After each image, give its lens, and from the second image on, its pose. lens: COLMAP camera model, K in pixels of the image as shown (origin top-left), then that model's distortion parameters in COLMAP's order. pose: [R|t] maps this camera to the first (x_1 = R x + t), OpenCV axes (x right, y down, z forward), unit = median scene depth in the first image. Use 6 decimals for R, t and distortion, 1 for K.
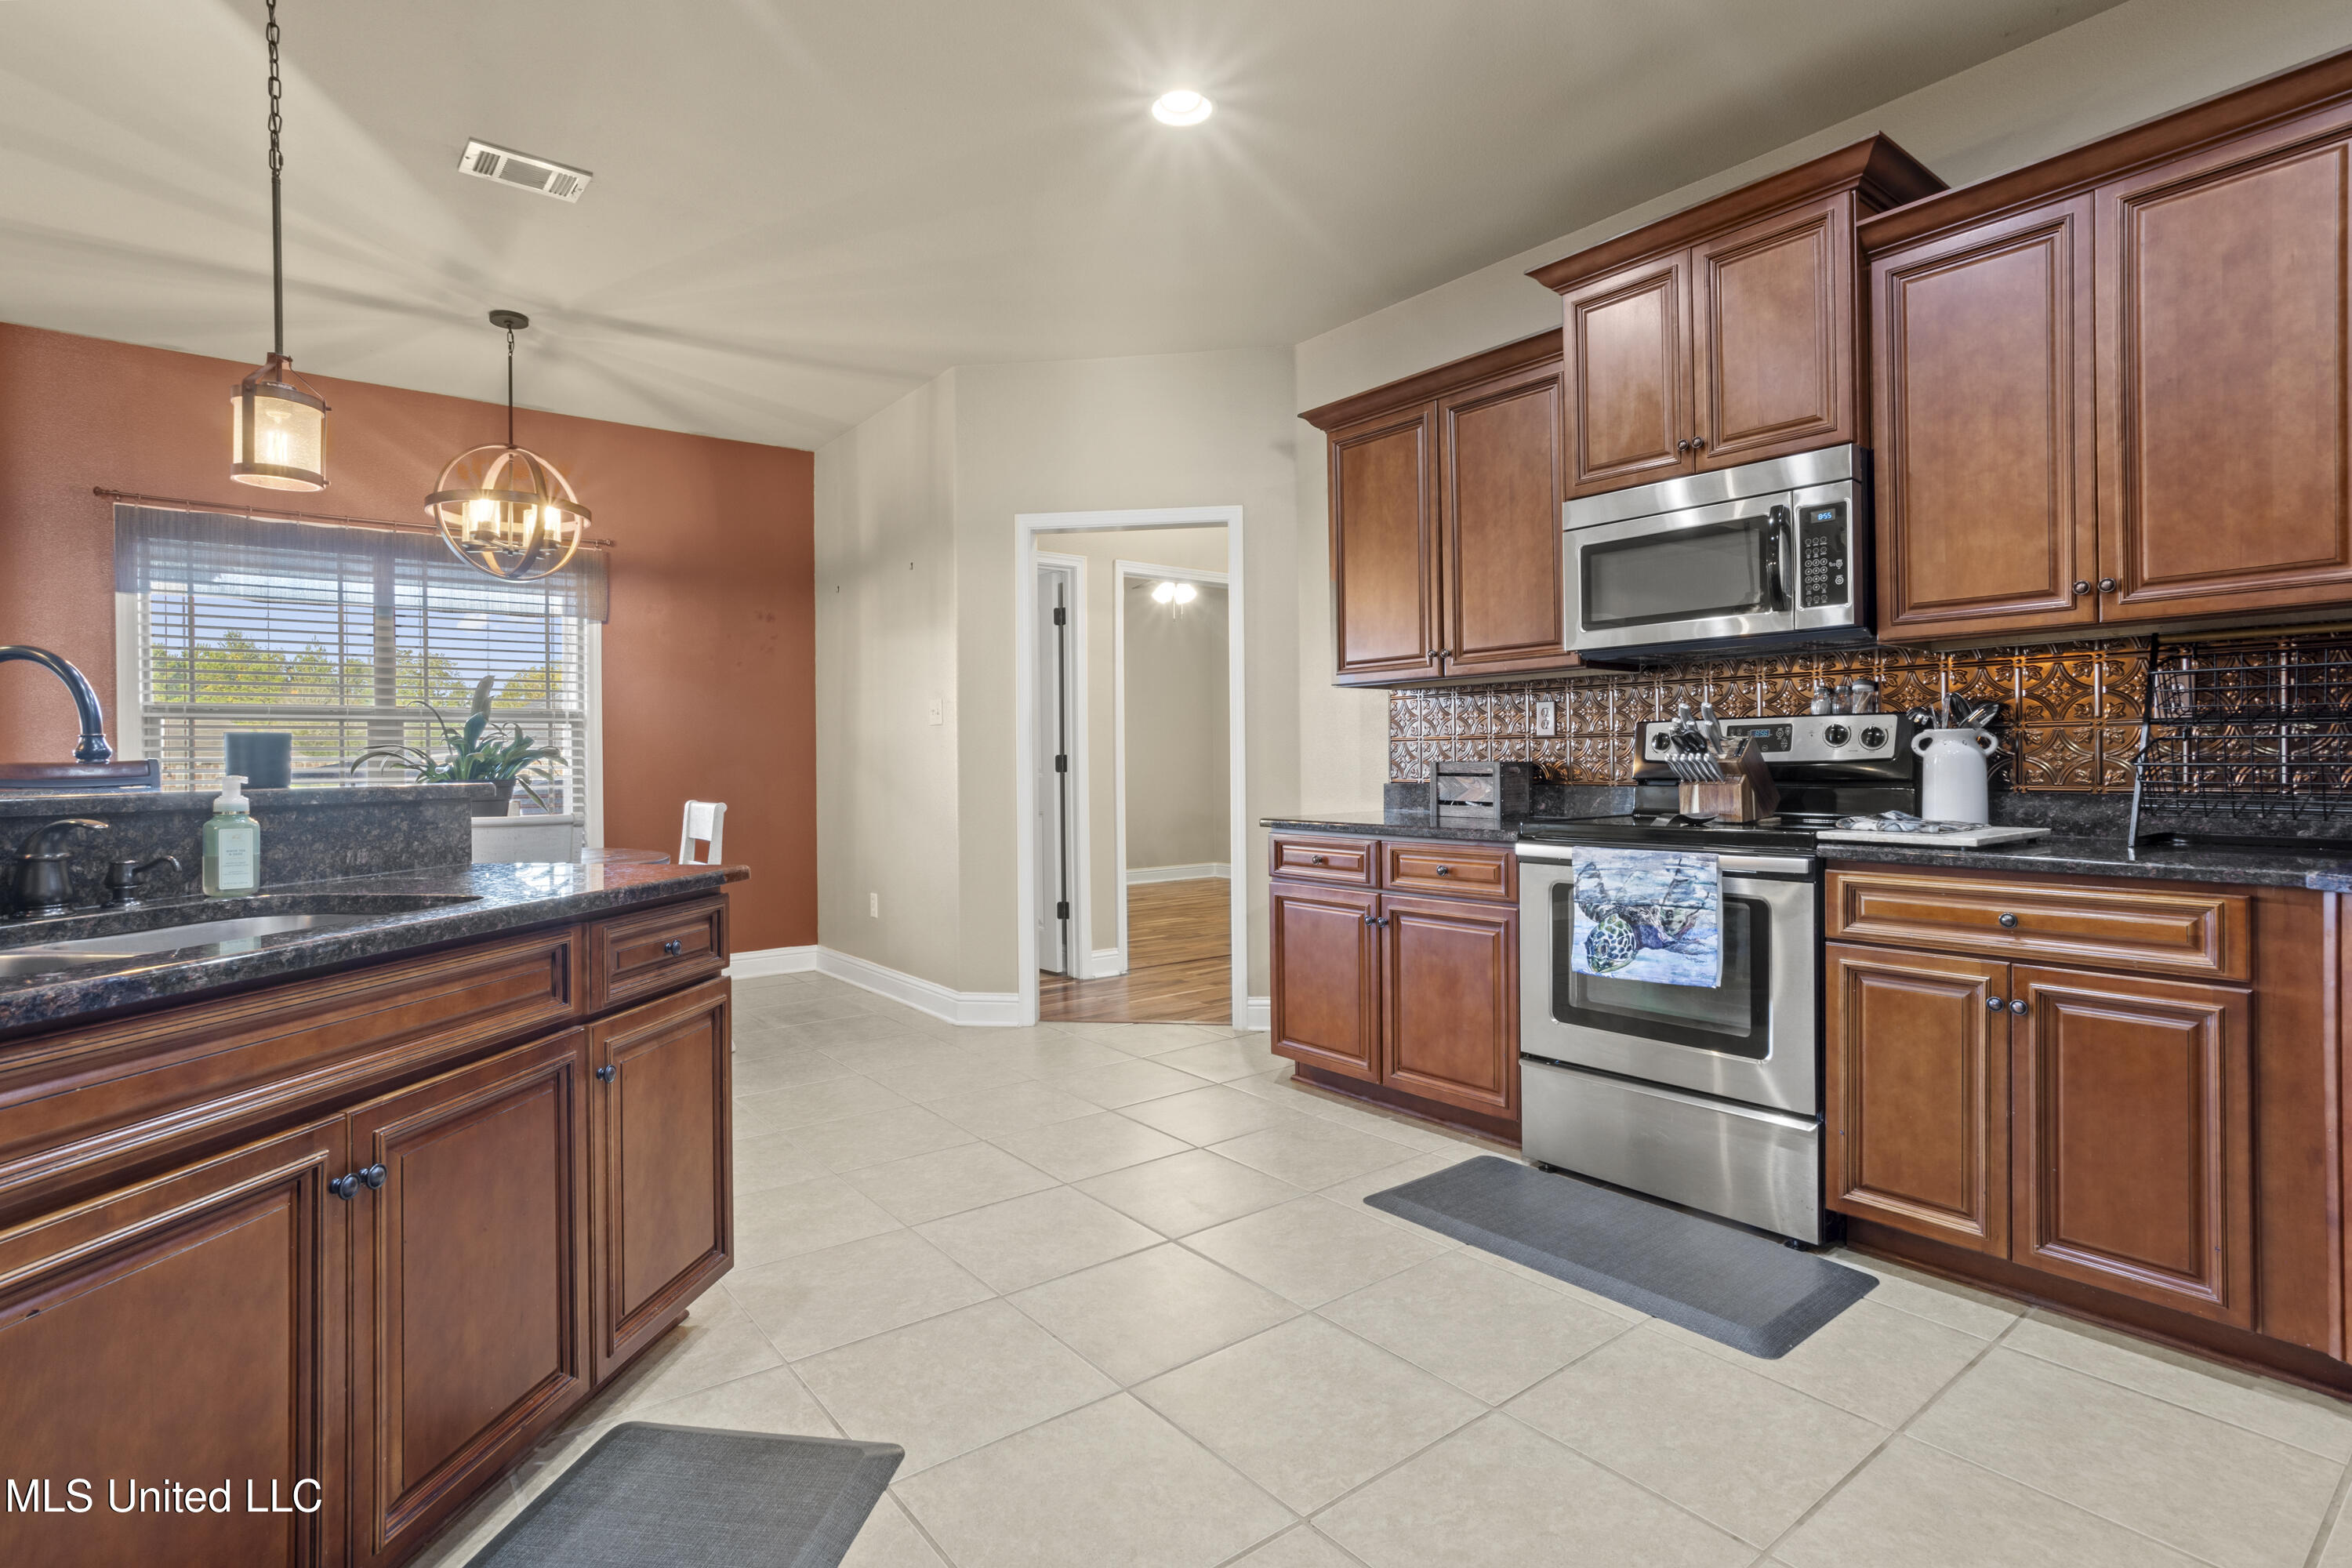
lens RADIAL K [[1140.3, 0, 1158.2], [0, 1140.3, 765.5], [0, 0, 1]] dist [-0.053867, 0.035931]
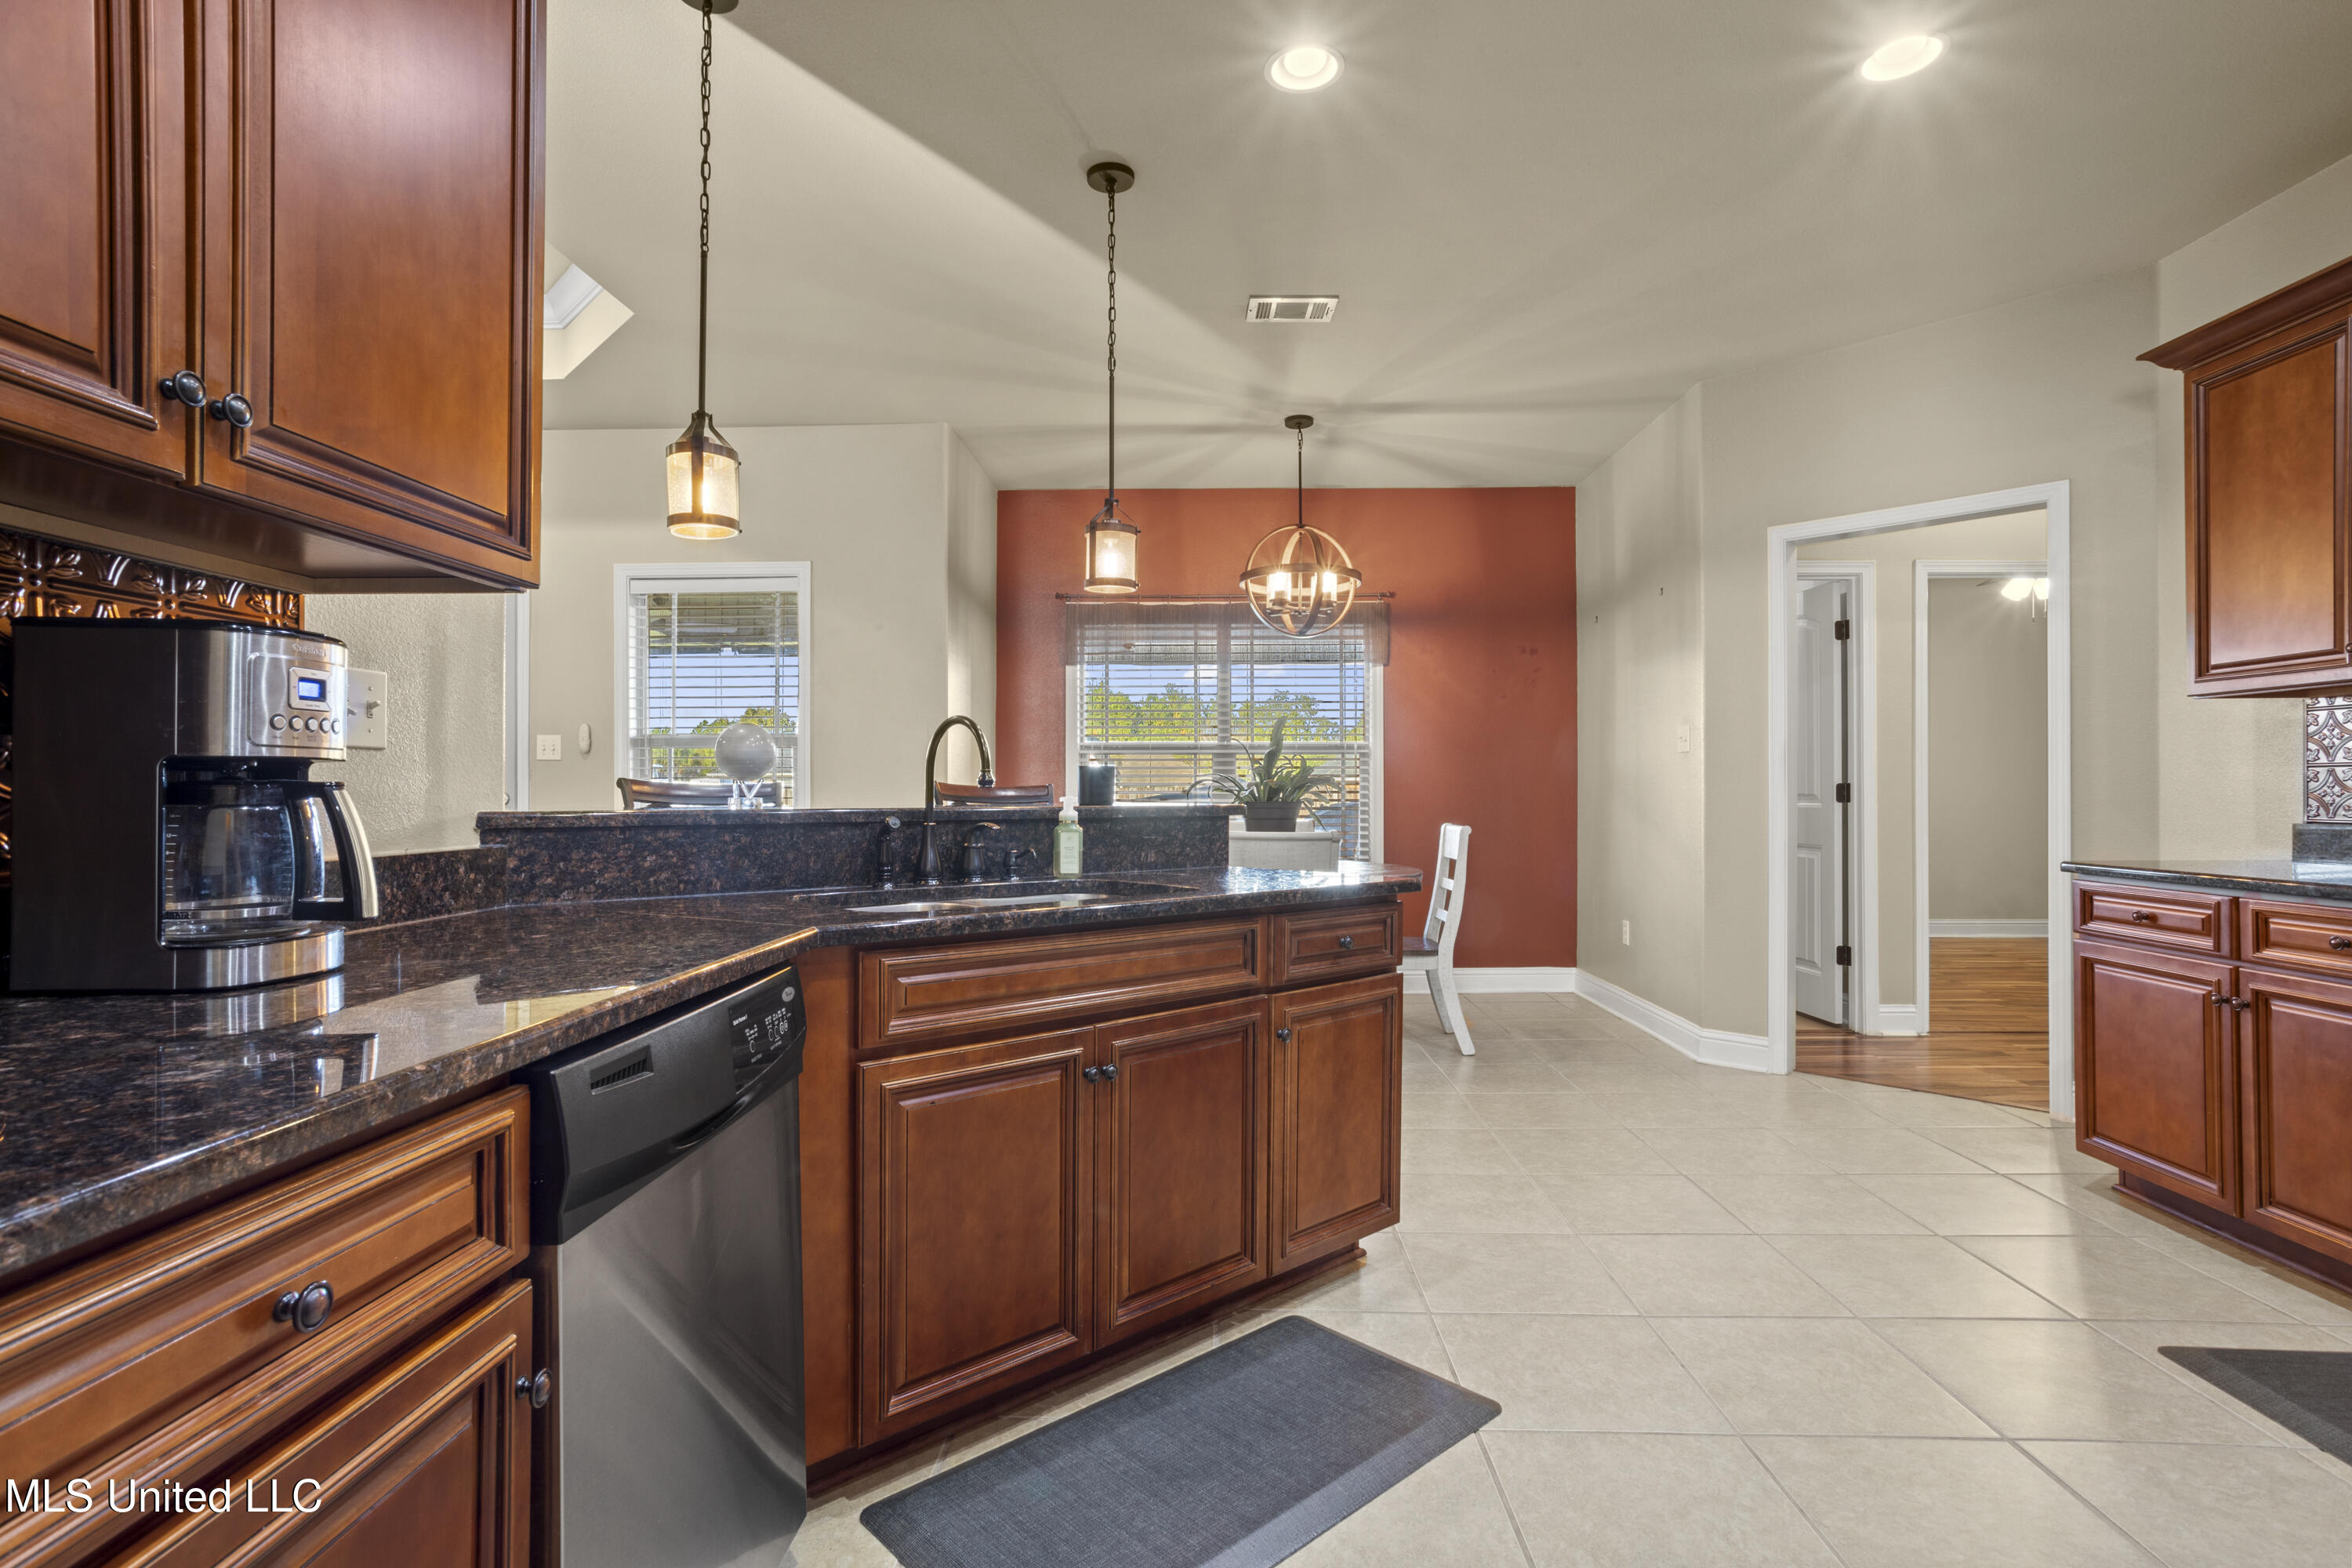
lens RADIAL K [[1140.4, 0, 1176.0], [0, 1140.4, 784.0], [0, 0, 1]] dist [-0.055264, 0.035858]
pose [[0.774088, 0.004630, -0.633061, 0.118579], [-0.008603, 0.999958, -0.003206, -0.001879], [0.633019, 0.007927, 0.774095, -0.037562]]
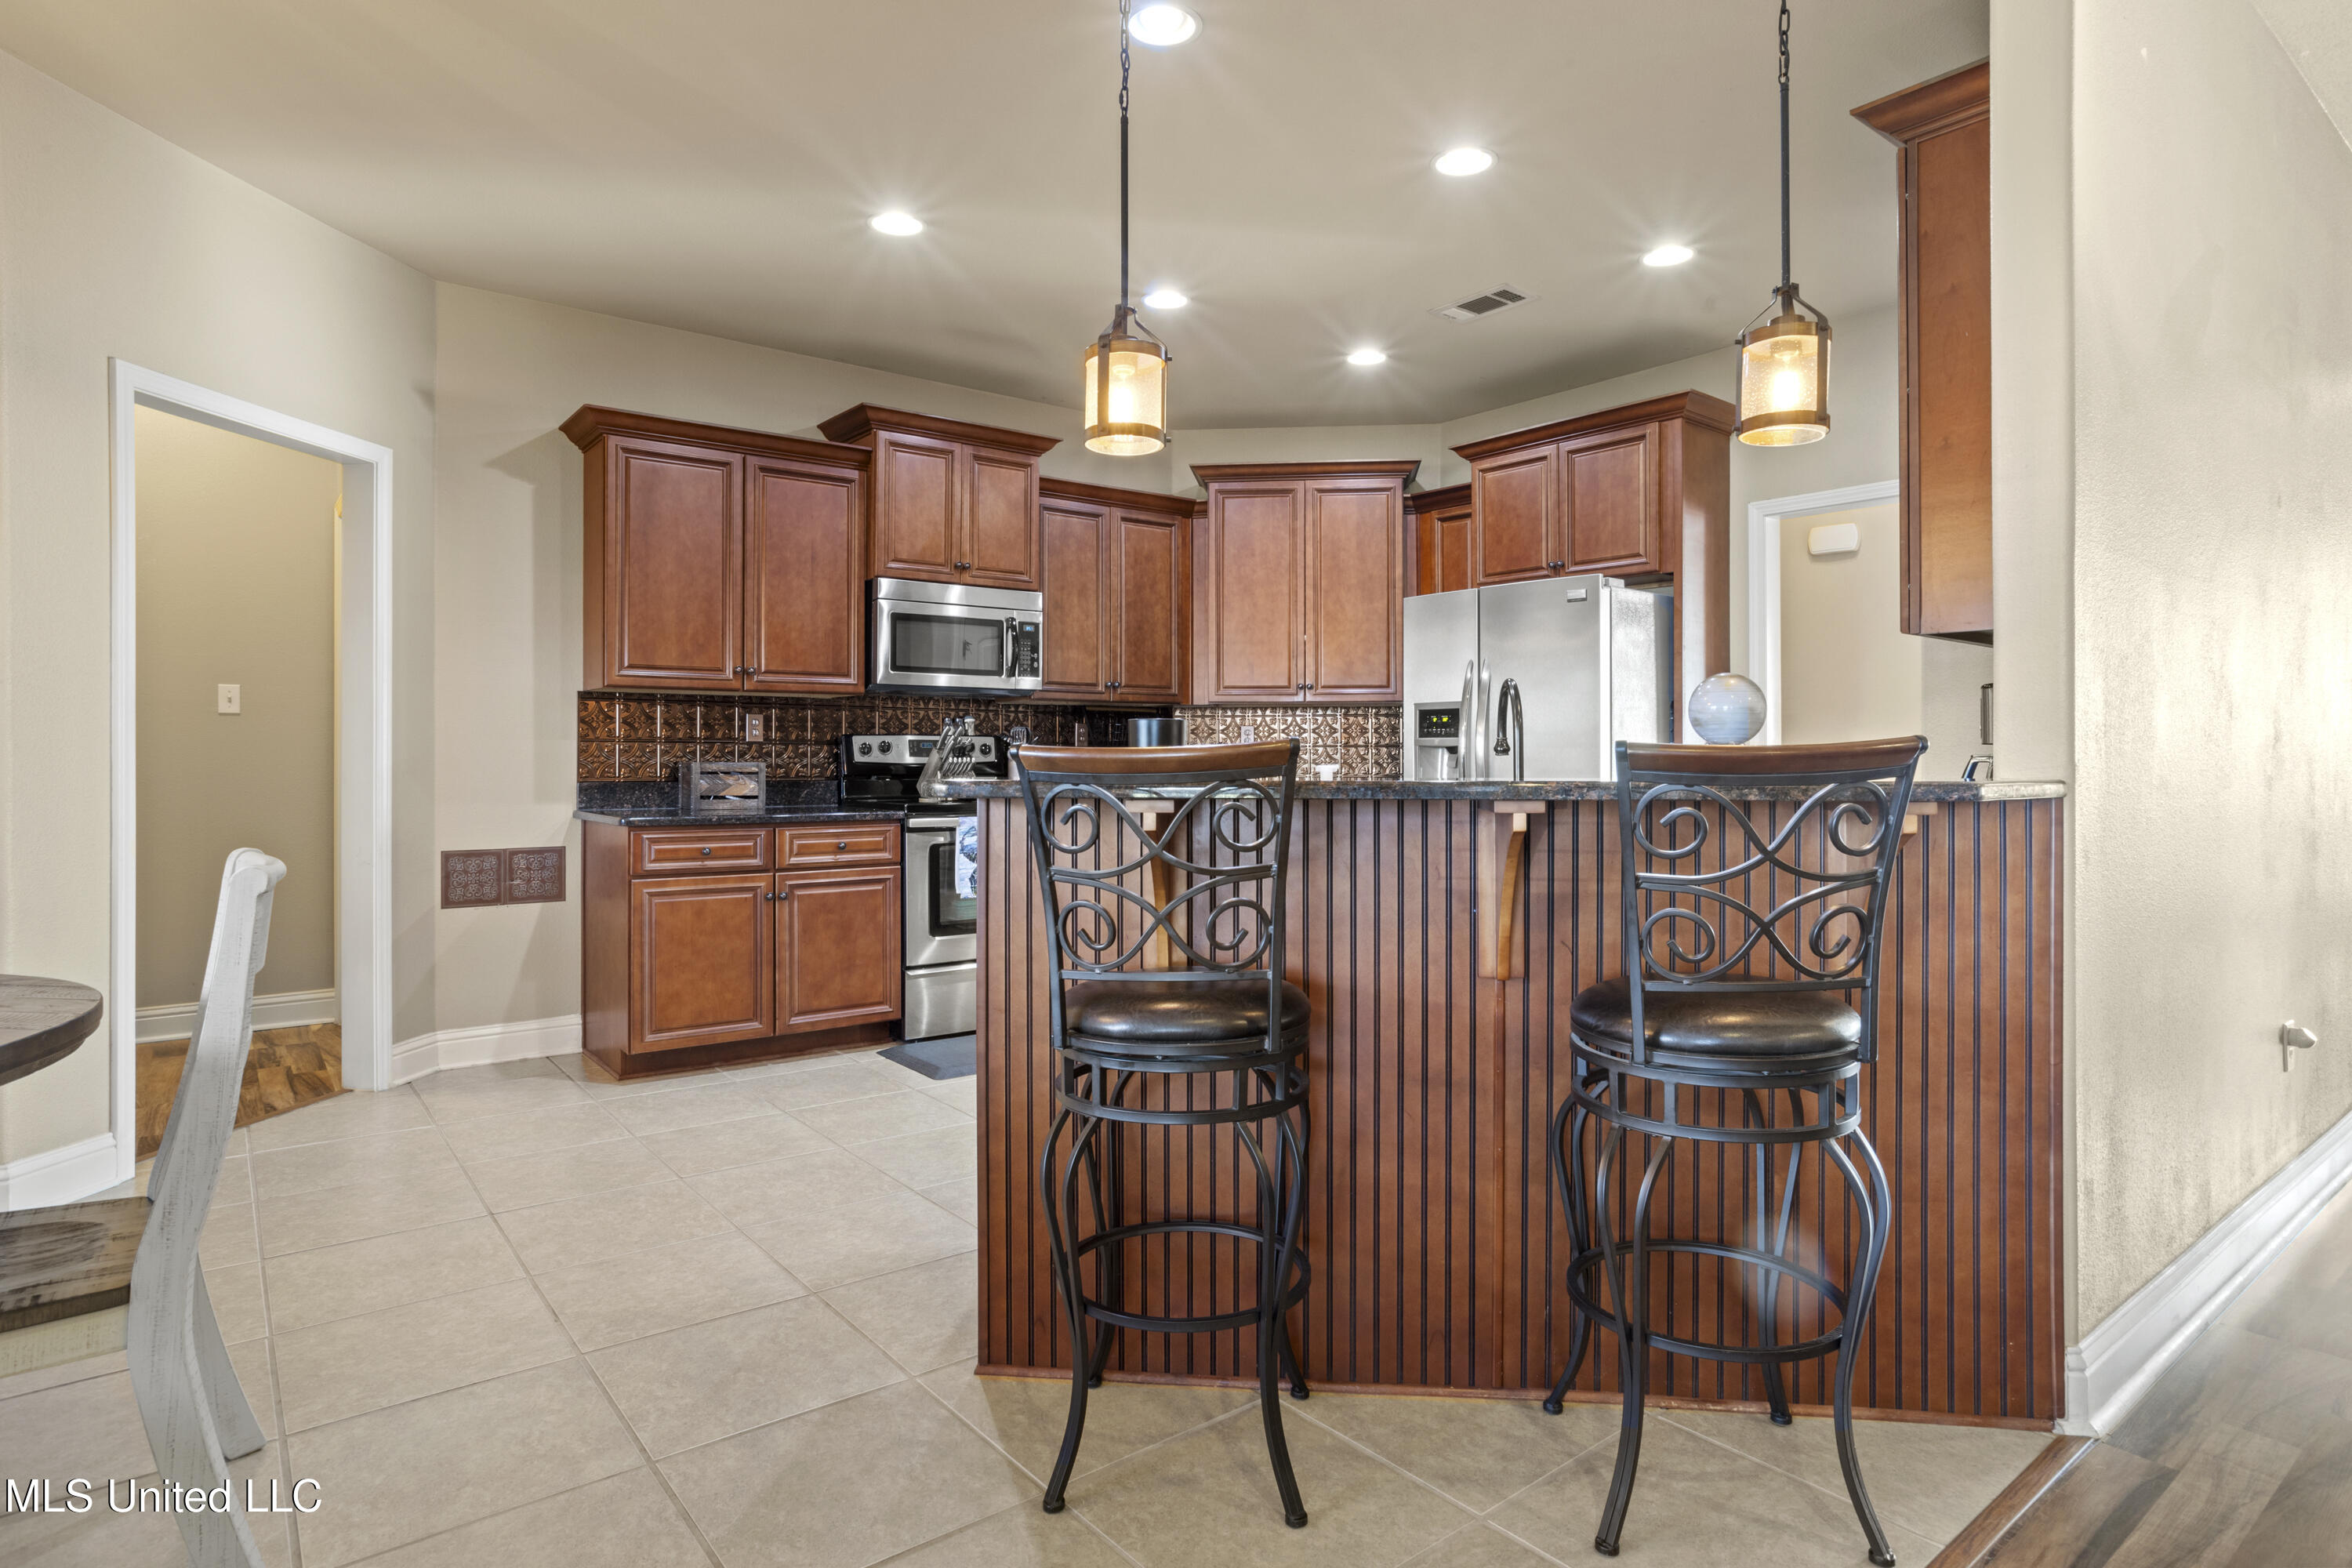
lens RADIAL K [[1289.7, 0, 1178.7], [0, 1289.7, 753.6], [0, 0, 1]] dist [-0.002043, -0.000185]
pose [[-0.008825, 0.009818, 0.999913, -1.160789], [-0.000041, 0.999952, -0.009819, 0.001290], [-0.999961, -0.000127, -0.008824, 0.597260]]
